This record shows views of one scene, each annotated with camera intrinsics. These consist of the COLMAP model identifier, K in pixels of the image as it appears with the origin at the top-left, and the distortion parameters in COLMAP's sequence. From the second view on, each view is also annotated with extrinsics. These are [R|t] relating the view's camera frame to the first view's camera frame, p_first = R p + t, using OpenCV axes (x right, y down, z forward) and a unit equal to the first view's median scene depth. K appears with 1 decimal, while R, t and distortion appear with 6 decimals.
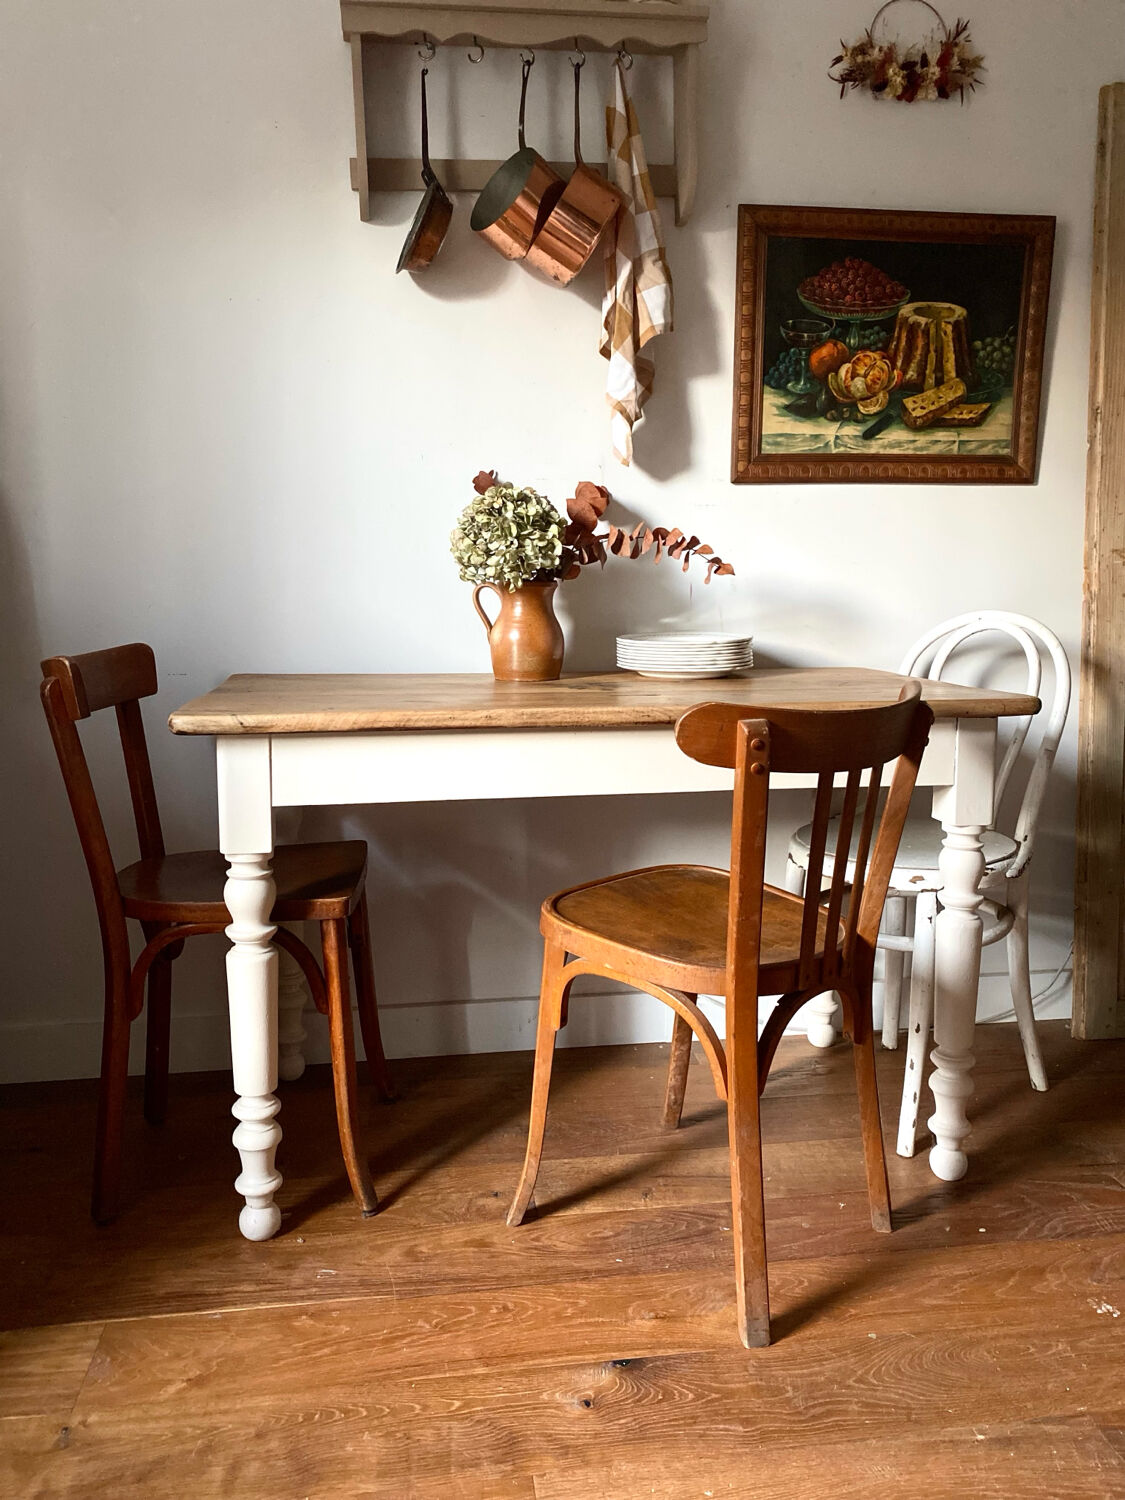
lens RADIAL K [[1146.6, 0, 573.0], [0, 1146.6, 744.3], [0, 0, 1]] dist [0.027349, -0.028224]
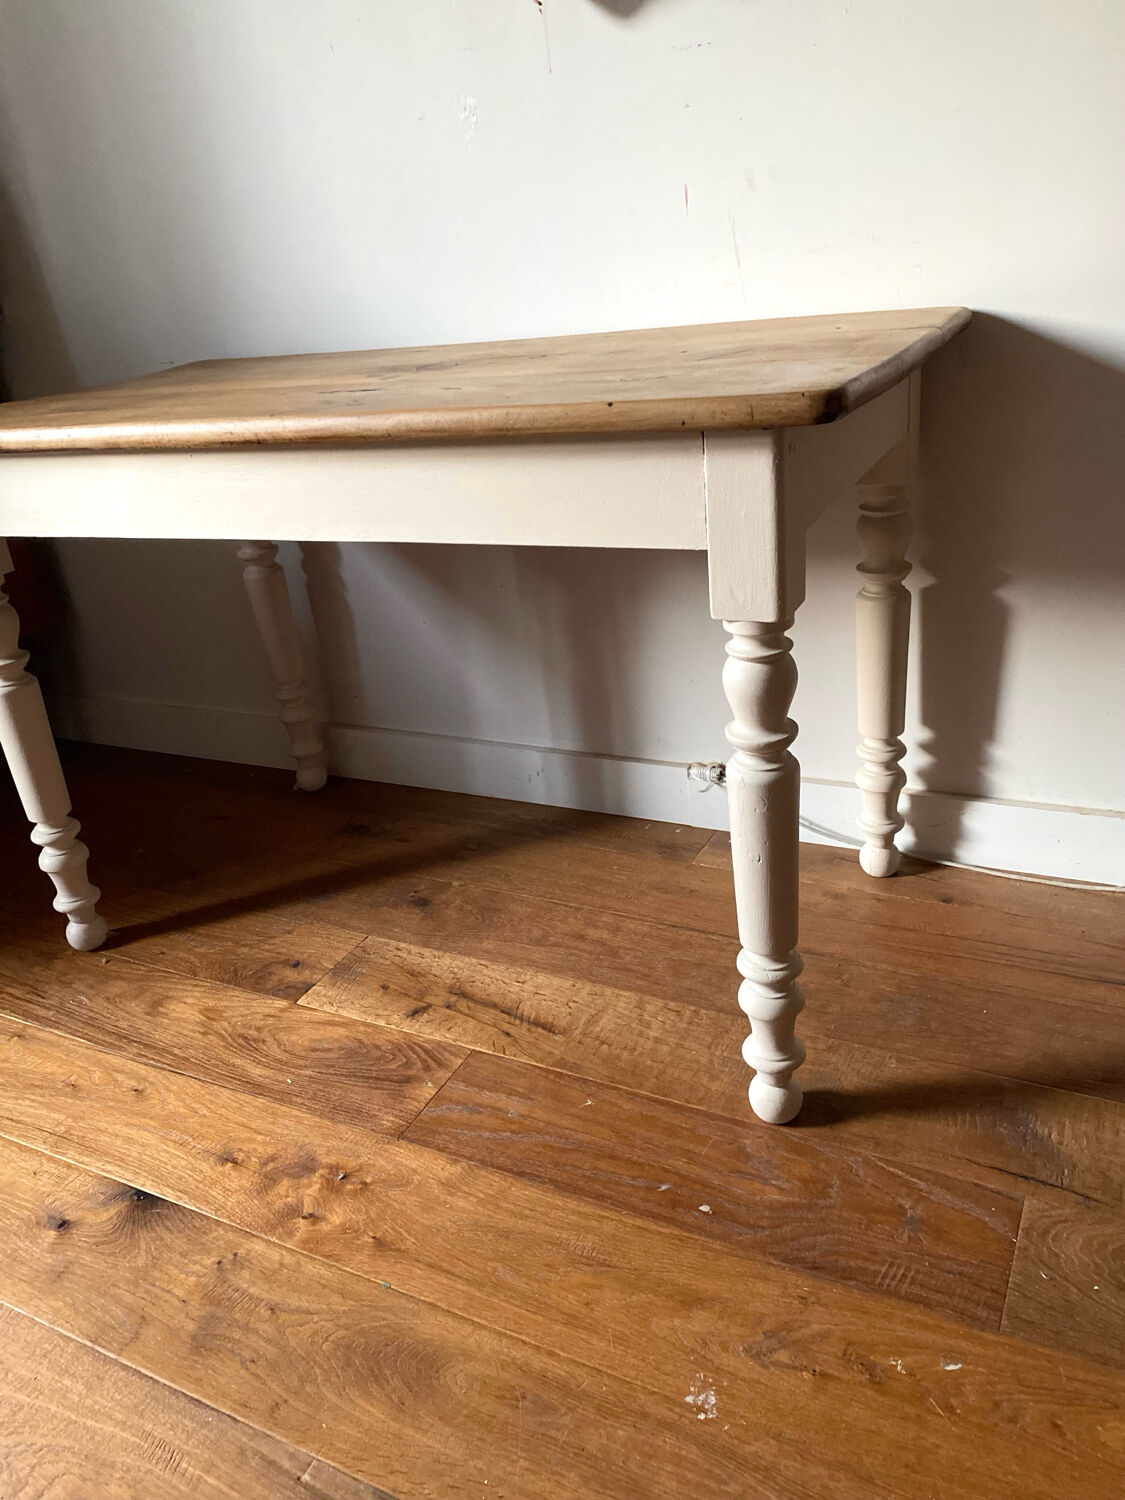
lens RADIAL K [[1146.6, 0, 566.4], [0, 1146.6, 741.9], [0, 0, 1]] dist [0.027349, -0.028224]
pose [[0.807958, 0.156355, -0.568117, 0.494952], [0.023462, 0.954851, 0.296158, -0.036289], [0.588772, -0.252612, 0.767811, 0.388923]]
